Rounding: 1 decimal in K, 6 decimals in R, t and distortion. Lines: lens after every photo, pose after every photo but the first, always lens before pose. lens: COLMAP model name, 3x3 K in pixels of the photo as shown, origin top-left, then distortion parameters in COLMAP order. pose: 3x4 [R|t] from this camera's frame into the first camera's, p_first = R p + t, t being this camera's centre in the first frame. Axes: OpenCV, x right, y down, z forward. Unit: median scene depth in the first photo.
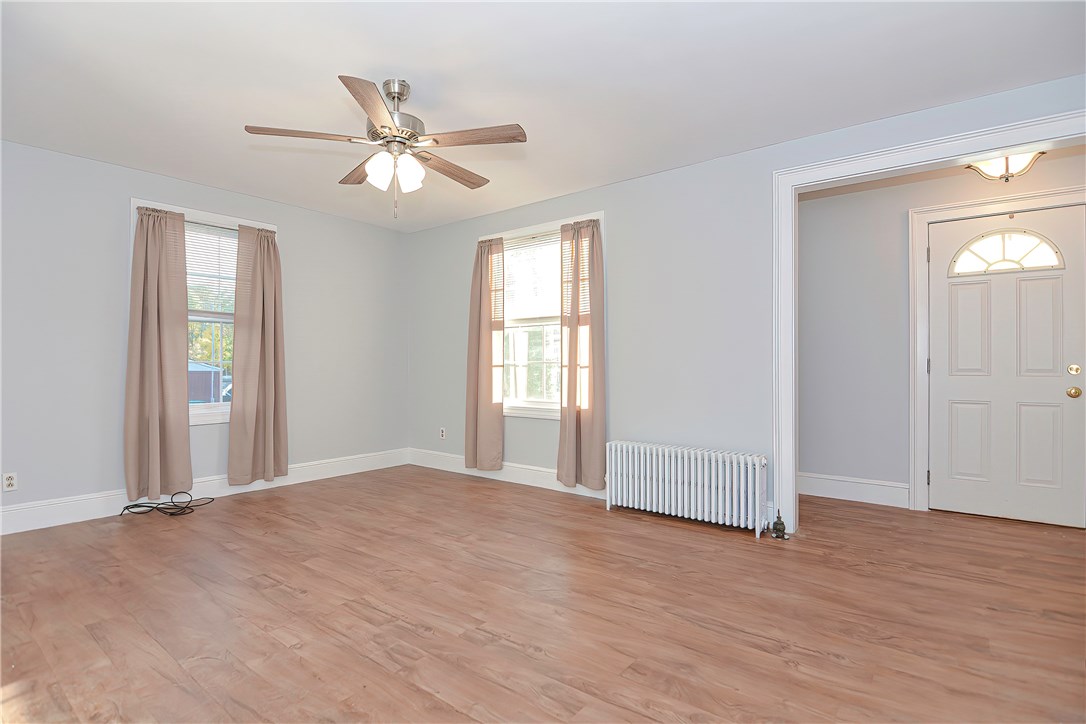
lens RADIAL K [[533.3, 0, 542.7], [0, 533.3, 367.5], [0, 0, 1]] dist [-0.004131, -0.010346]
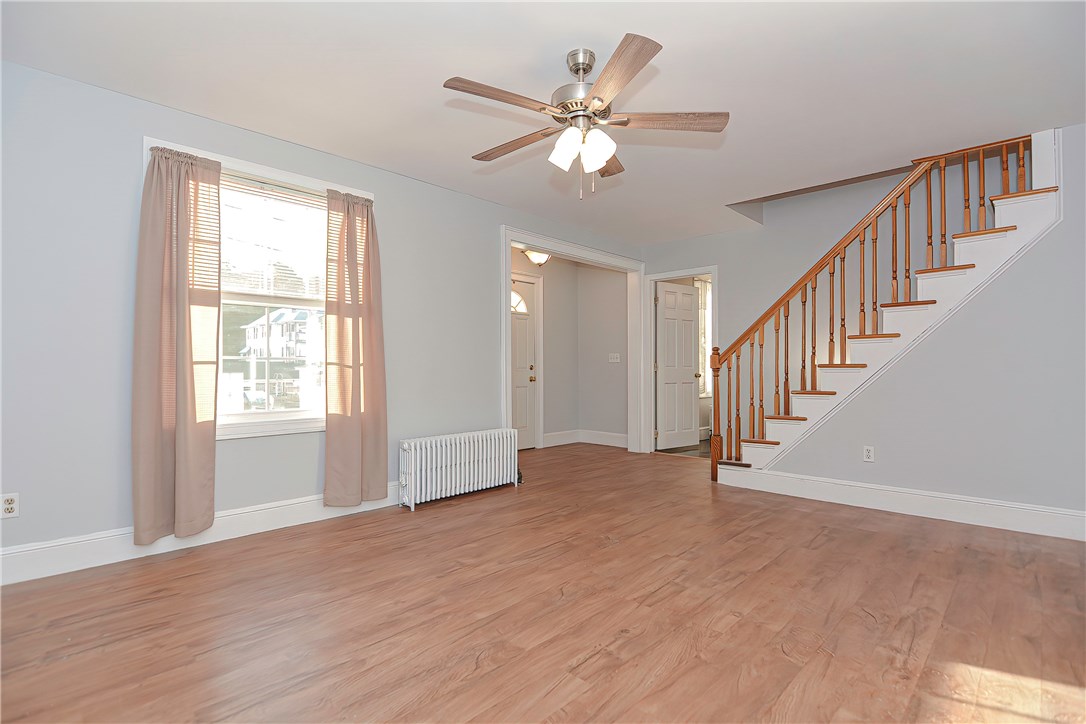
lens RADIAL K [[533.3, 0, 542.7], [0, 533.3, 367.5], [0, 0, 1]] dist [-0.004131, -0.010346]
pose [[0.087075, 0.001894, 0.996200, -0.950284], [0.006351, 0.999977, -0.002457, 0.010235], [-0.996182, 0.006540, 0.087061, 0.777900]]
